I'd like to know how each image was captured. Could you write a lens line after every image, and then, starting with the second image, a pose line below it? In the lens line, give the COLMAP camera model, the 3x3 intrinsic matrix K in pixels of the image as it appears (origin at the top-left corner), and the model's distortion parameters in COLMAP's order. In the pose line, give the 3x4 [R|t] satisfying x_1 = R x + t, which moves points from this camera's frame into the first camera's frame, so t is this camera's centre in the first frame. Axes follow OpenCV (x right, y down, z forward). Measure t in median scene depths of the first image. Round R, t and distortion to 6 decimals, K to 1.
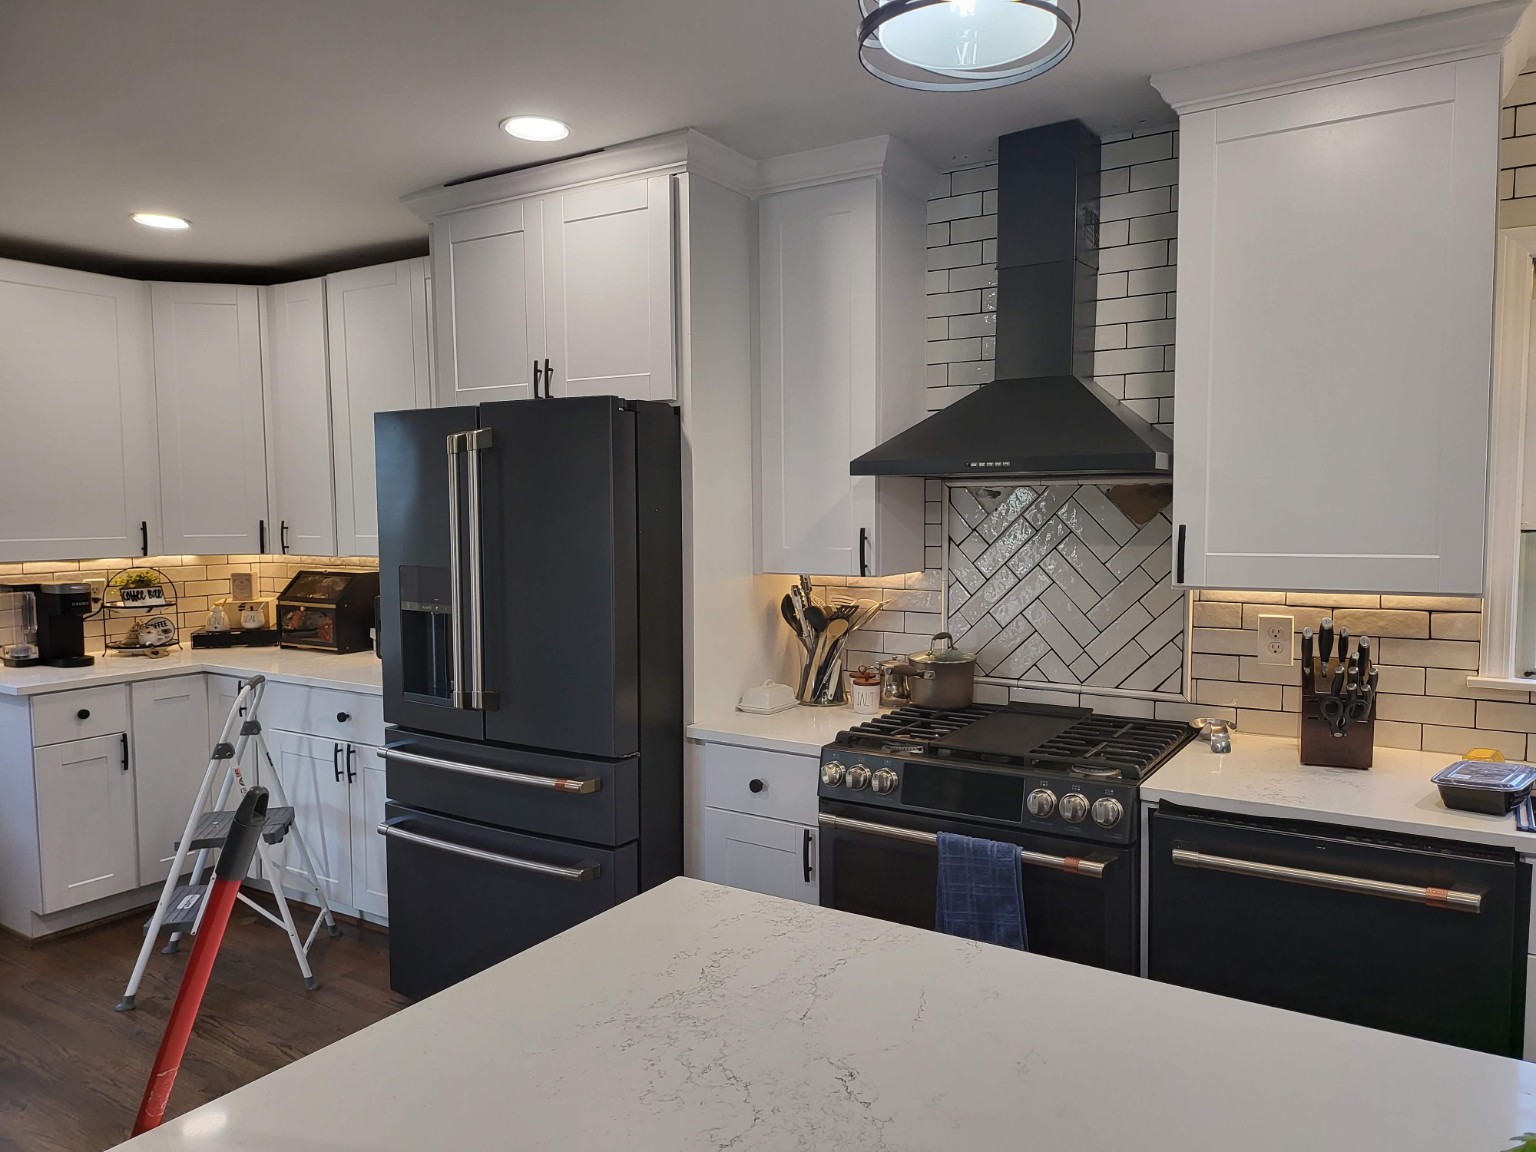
lens RADIAL K [[1094.3, 0, 775.5], [0, 1094.3, 582.2], [0, 0, 1]] dist [0.065824, -0.063602]
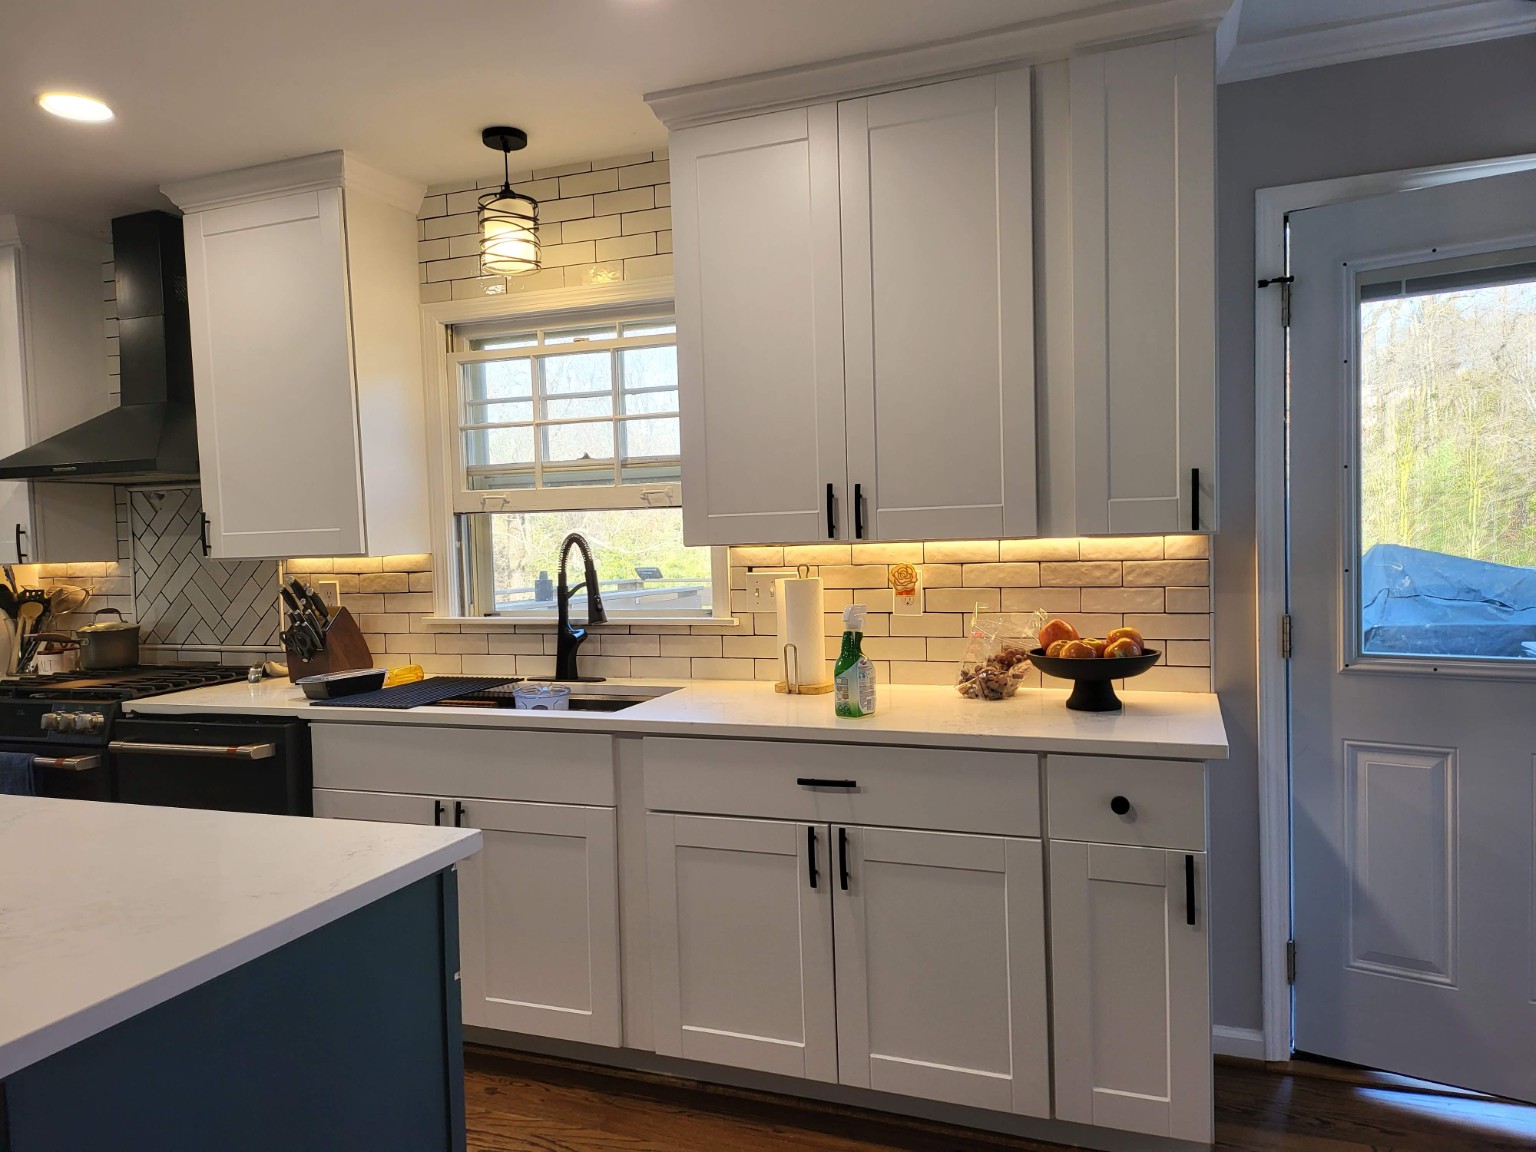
lens RADIAL K [[1094.3, 0, 767.0], [0, 1094.3, 575.9], [0, 0, 1]] dist [0.065824, -0.063602]
pose [[0.979229, -0.030035, 0.200522, 0.649572], [0.037135, 0.998806, -0.031737, 0.079094], [-0.199329, 0.038525, 0.979175, -0.389395]]
